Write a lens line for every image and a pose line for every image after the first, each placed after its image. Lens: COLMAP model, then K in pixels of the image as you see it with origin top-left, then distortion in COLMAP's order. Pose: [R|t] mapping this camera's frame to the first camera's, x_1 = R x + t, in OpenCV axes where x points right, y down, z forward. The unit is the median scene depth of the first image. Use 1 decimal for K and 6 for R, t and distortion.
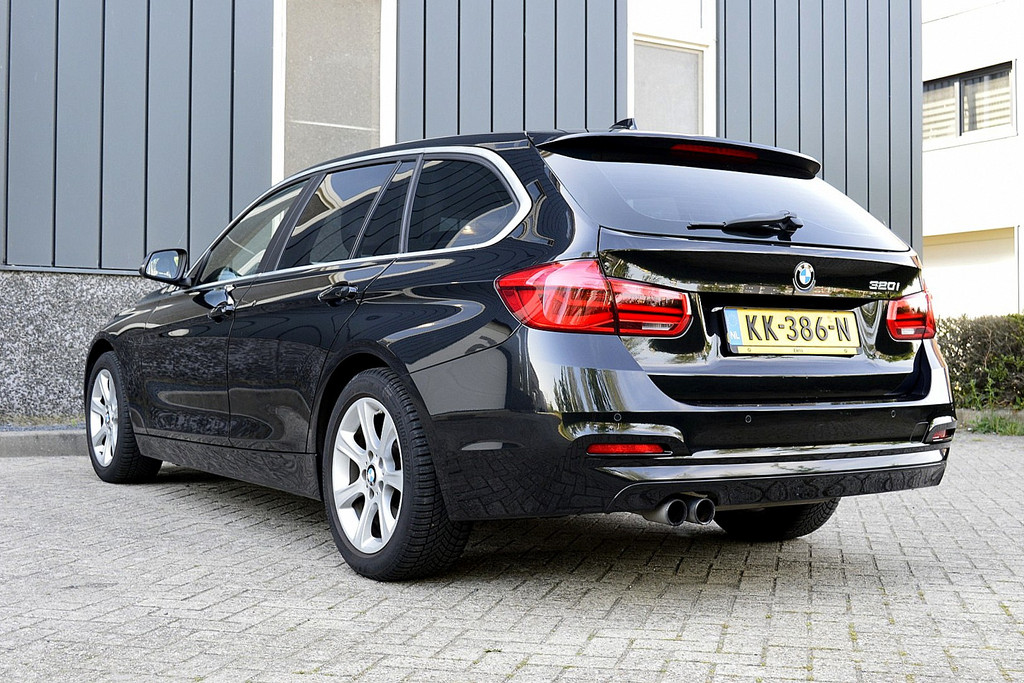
lens RADIAL K [[1324.8, 0, 509.2], [0, 1324.8, 332.9], [0, 0, 1]] dist [0.031990, 0.000000]
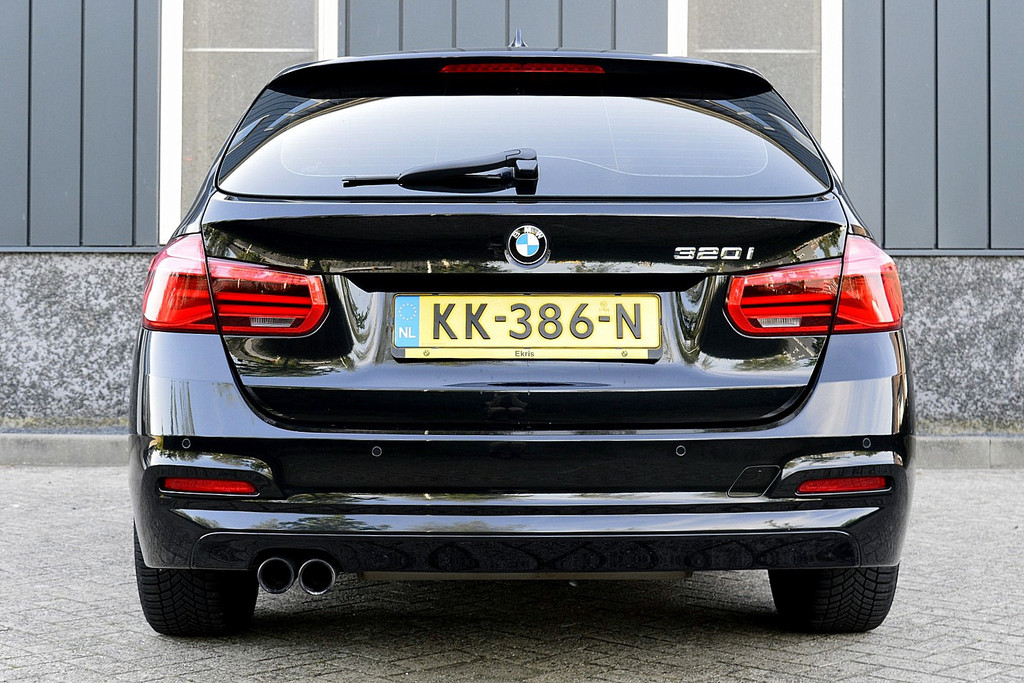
lens RADIAL K [[1654.8, 0, 510.2], [0, 1654.8, 343.9], [0, 0, 1]] dist [-0.057124, 0.000000]
pose [[0.843143, -0.001143, -0.537688, 0.670325], [0.011217, 0.999818, 0.015464, -0.005049], [0.537572, -0.019070, 0.843002, 0.275536]]
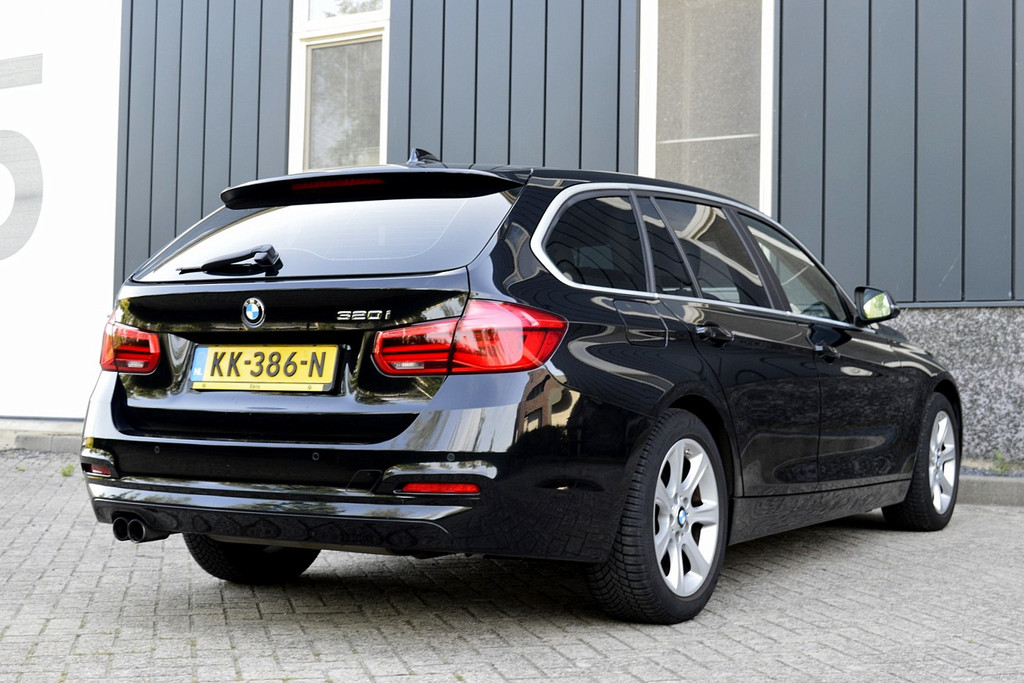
lens RADIAL K [[1561.6, 0, 514.4], [0, 1561.6, 336.7], [0, 0, 1]] dist [0.005455, 0.000000]
pose [[0.419438, -0.025292, -0.907431, 1.355653], [0.004881, 0.999660, -0.025607, 0.006897], [0.907771, 0.006311, 0.419419, 0.686104]]
